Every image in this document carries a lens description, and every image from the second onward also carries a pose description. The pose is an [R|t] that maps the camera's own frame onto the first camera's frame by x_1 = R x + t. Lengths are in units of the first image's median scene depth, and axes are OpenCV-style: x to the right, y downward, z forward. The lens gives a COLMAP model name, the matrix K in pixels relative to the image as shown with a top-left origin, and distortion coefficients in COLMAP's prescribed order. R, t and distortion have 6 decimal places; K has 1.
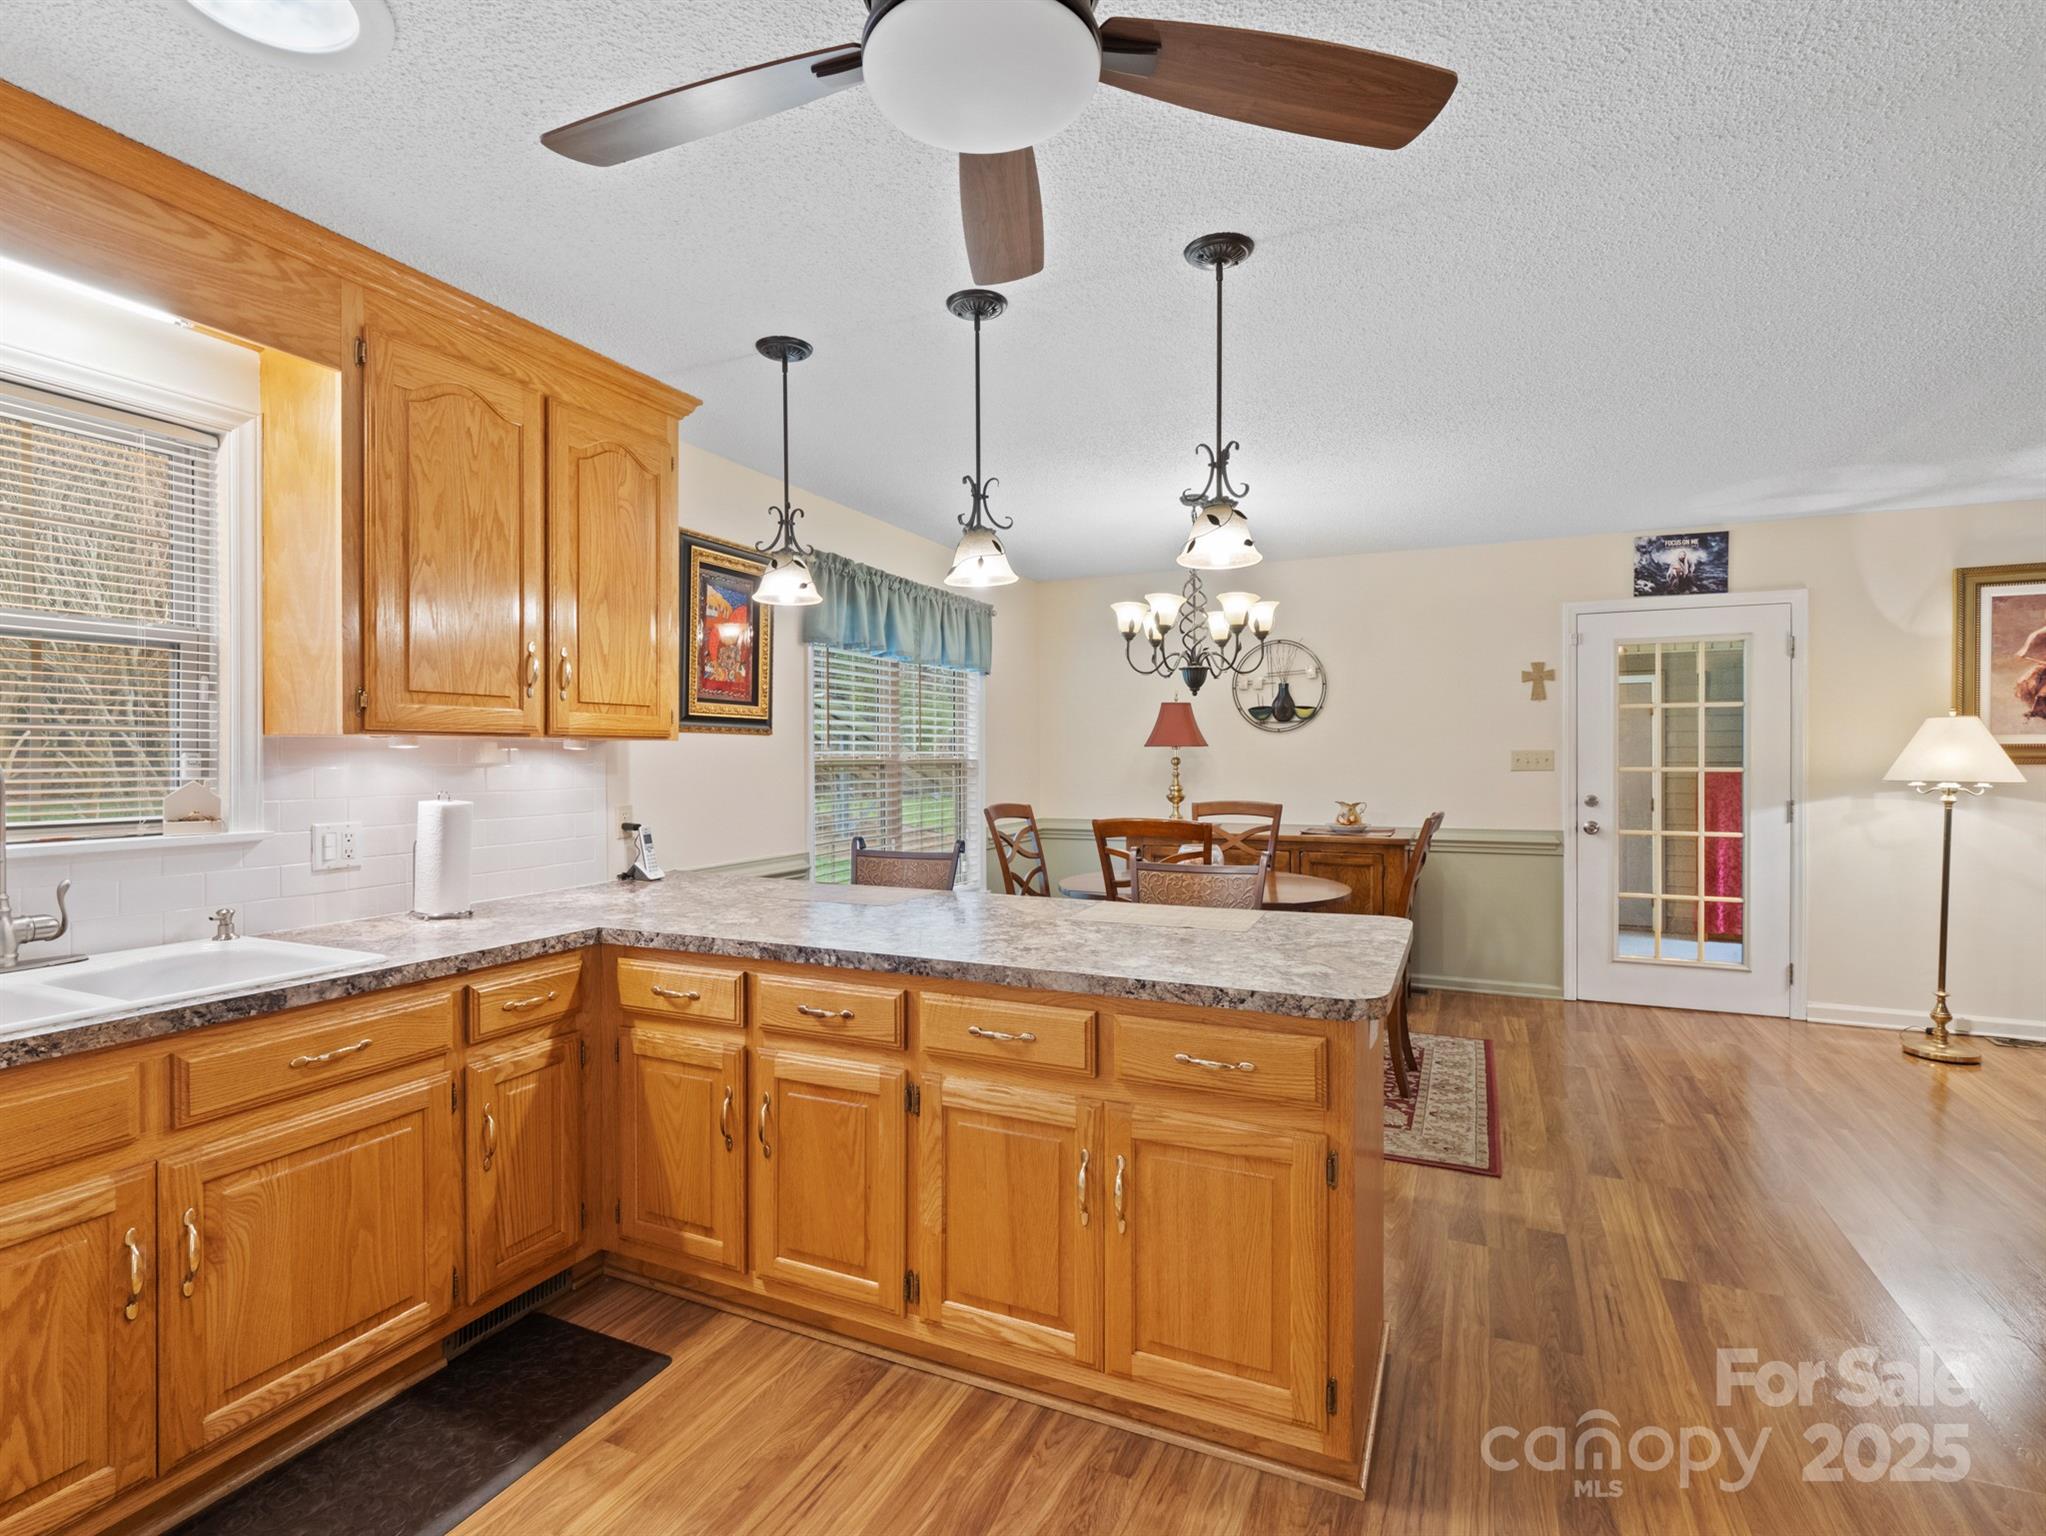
lens RADIAL K [[983.8, 0, 1016.2], [0, 983.8, 762.6], [0, 0, 1]] dist [0.003631, -0.004797]
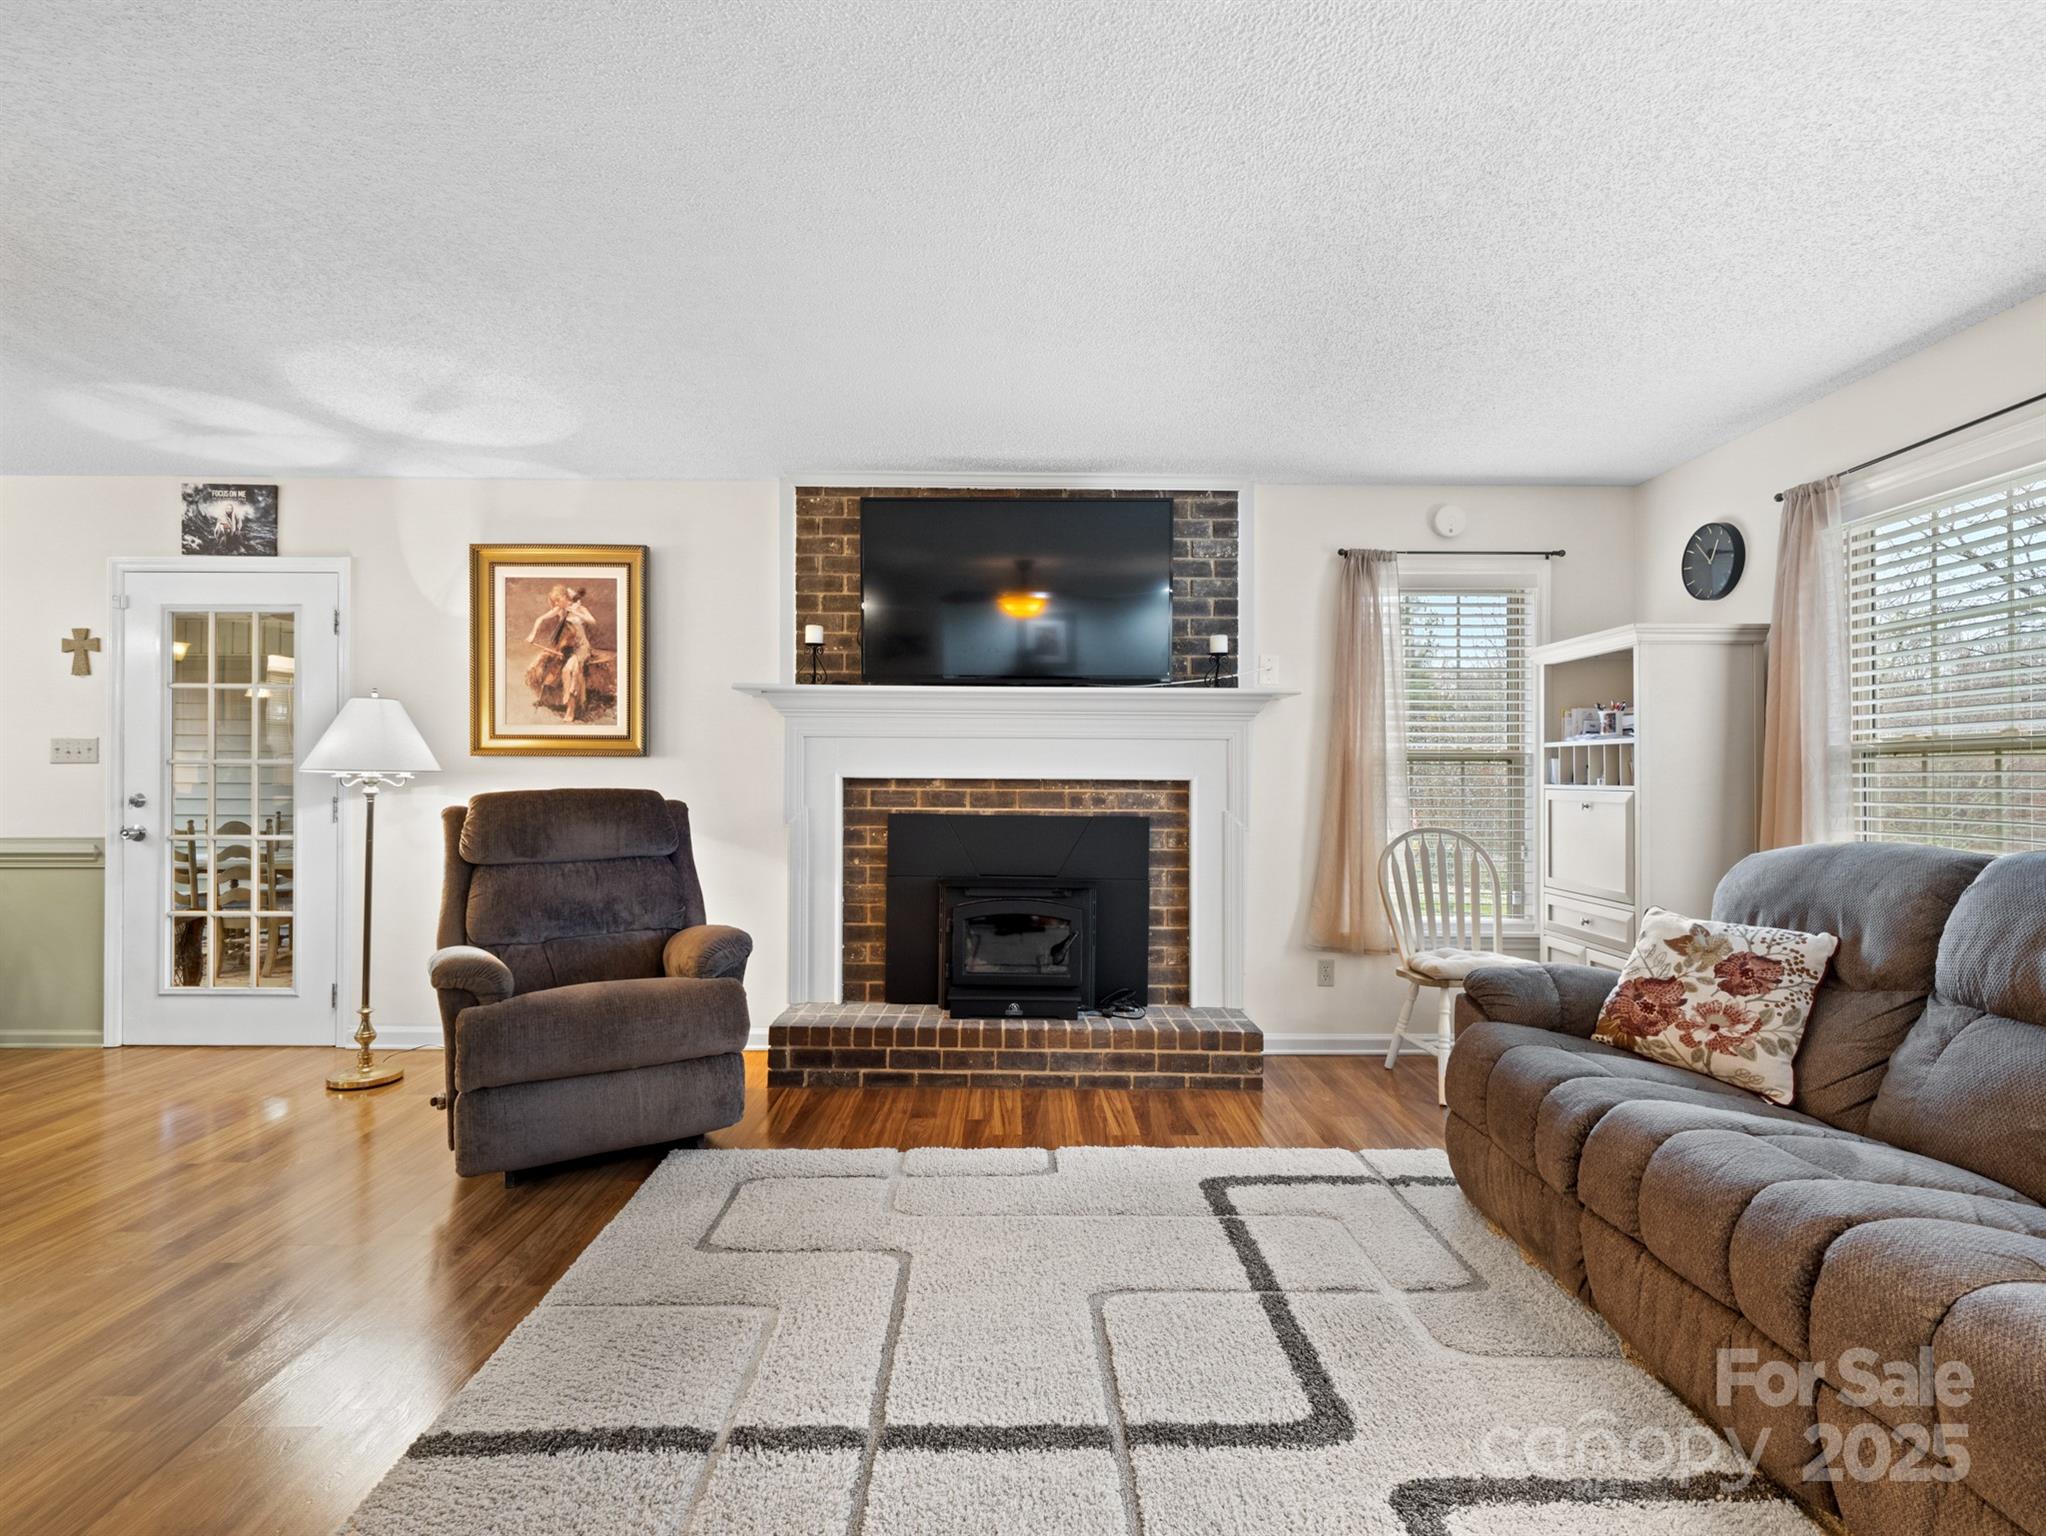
lens RADIAL K [[983.8, 0, 1016.2], [0, 983.8, 762.6], [0, 0, 1]] dist [0.003631, -0.004797]
pose [[0.906129, 0.014136, 0.422764, 1.850480], [-0.003705, 0.999668, -0.025485, 0.053697], [-0.422984, 0.021526, 0.905881, -0.100377]]
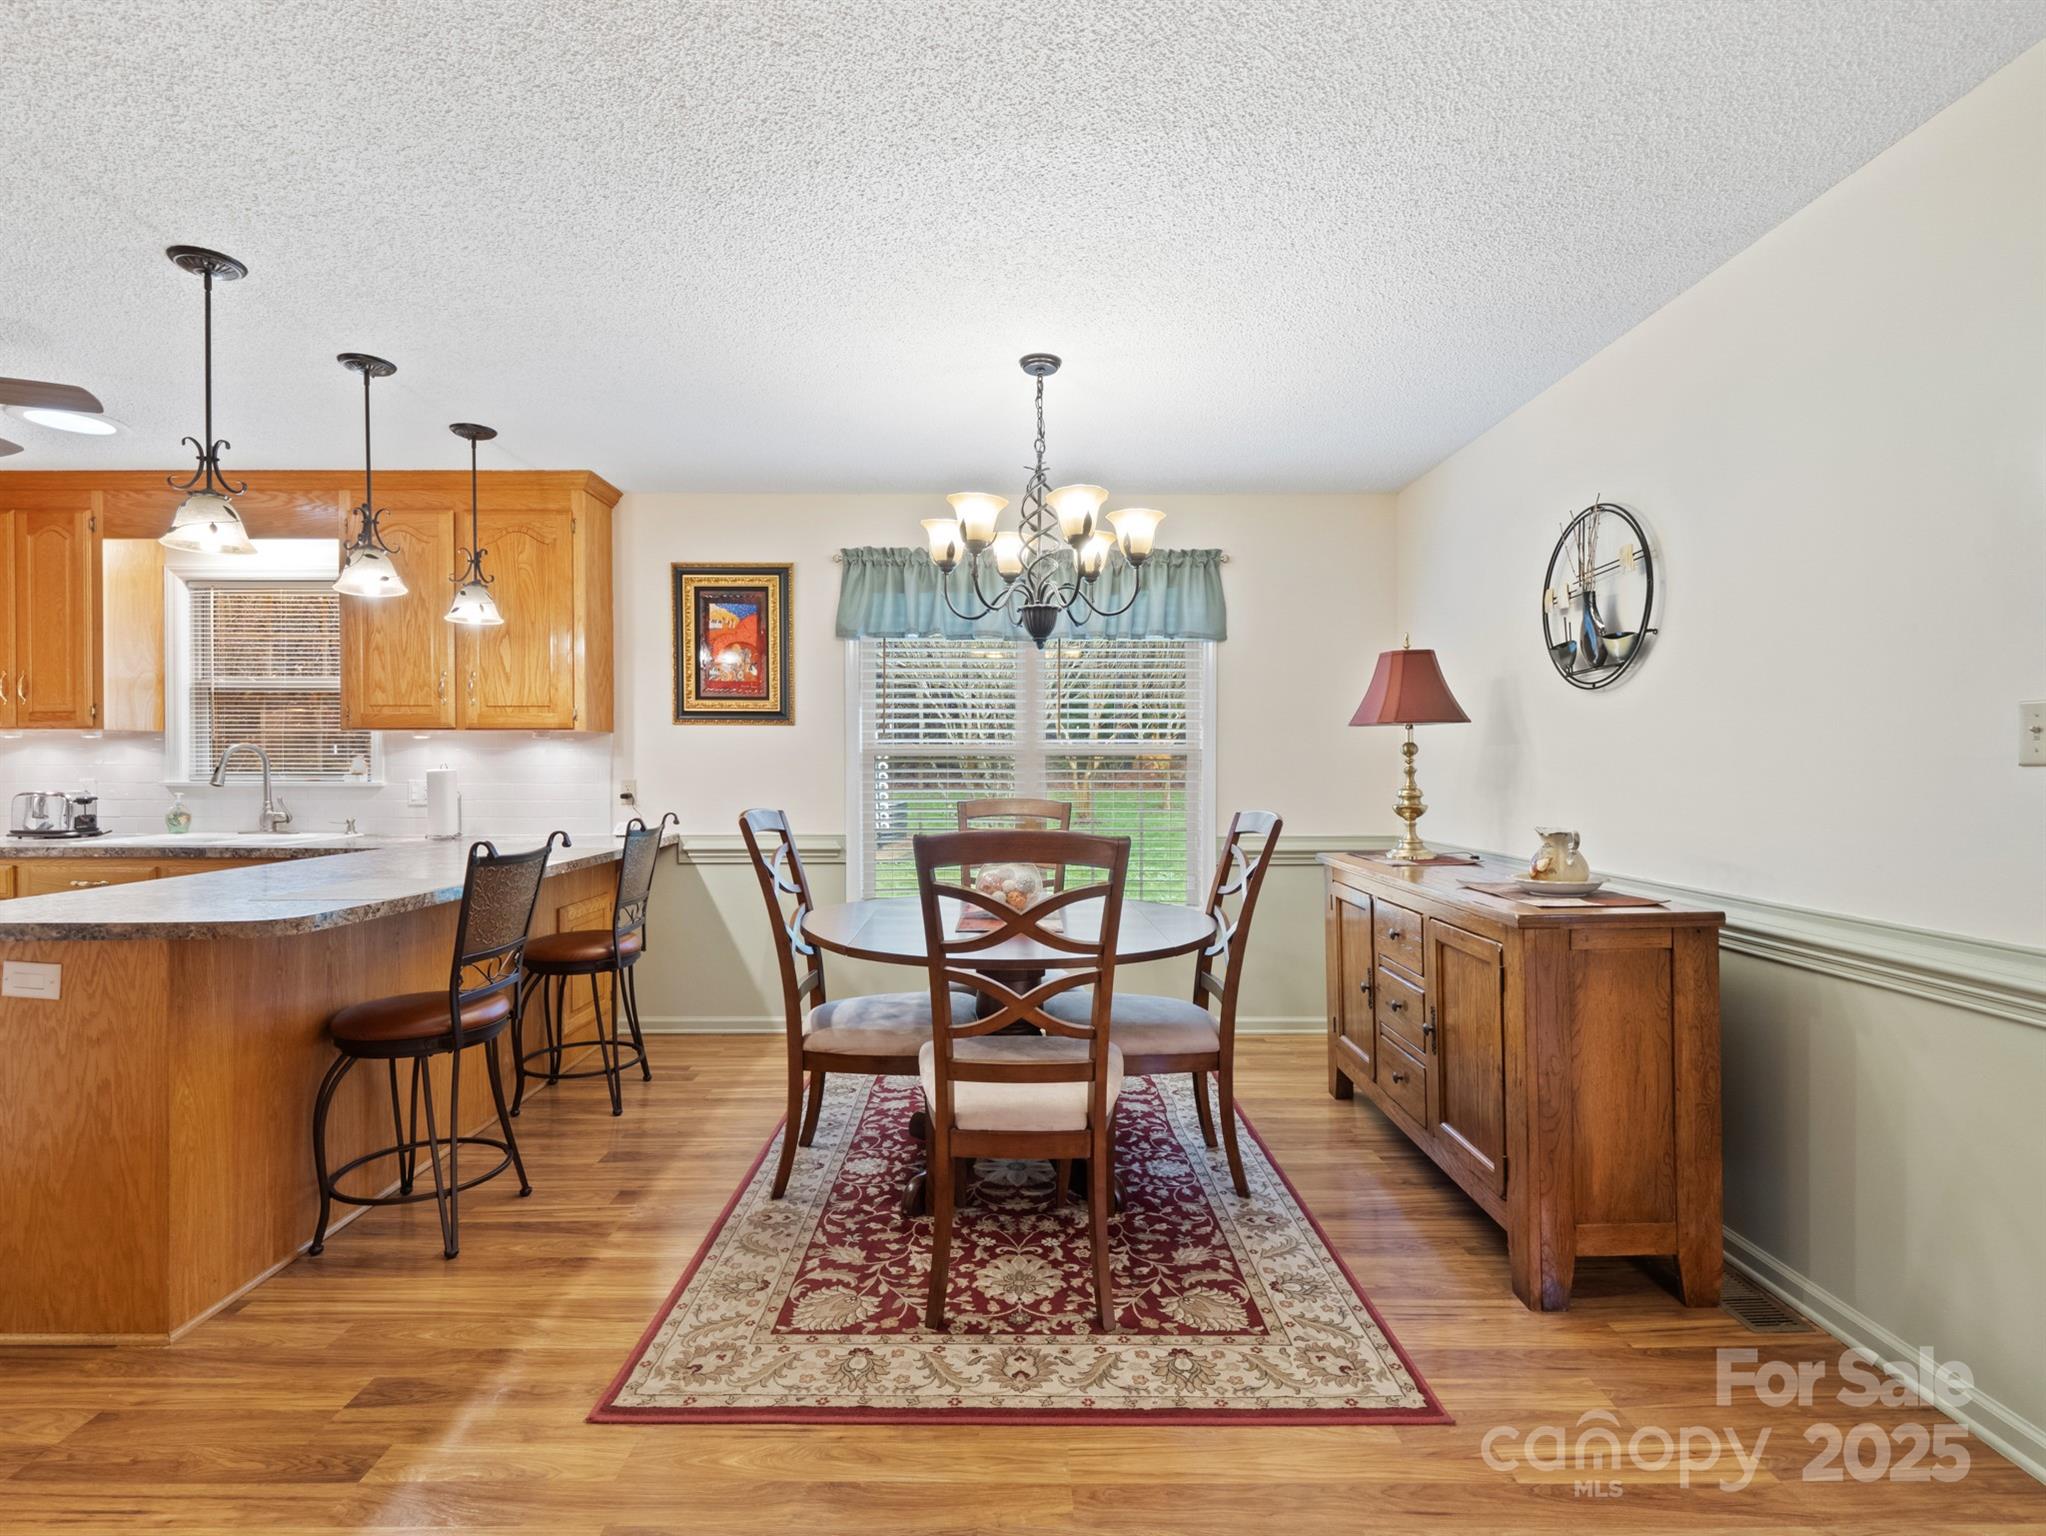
lens RADIAL K [[984.1, 0, 1011.1], [0, 984.1, 770.6], [0, 0, 1]] dist [0.002113, -0.000530]
pose [[0.423498, 0.006941, -0.905870, 1.382837], [-0.008528, 0.999957, 0.003675, 0.027623], [0.905857, 0.006169, 0.423539, 1.191034]]
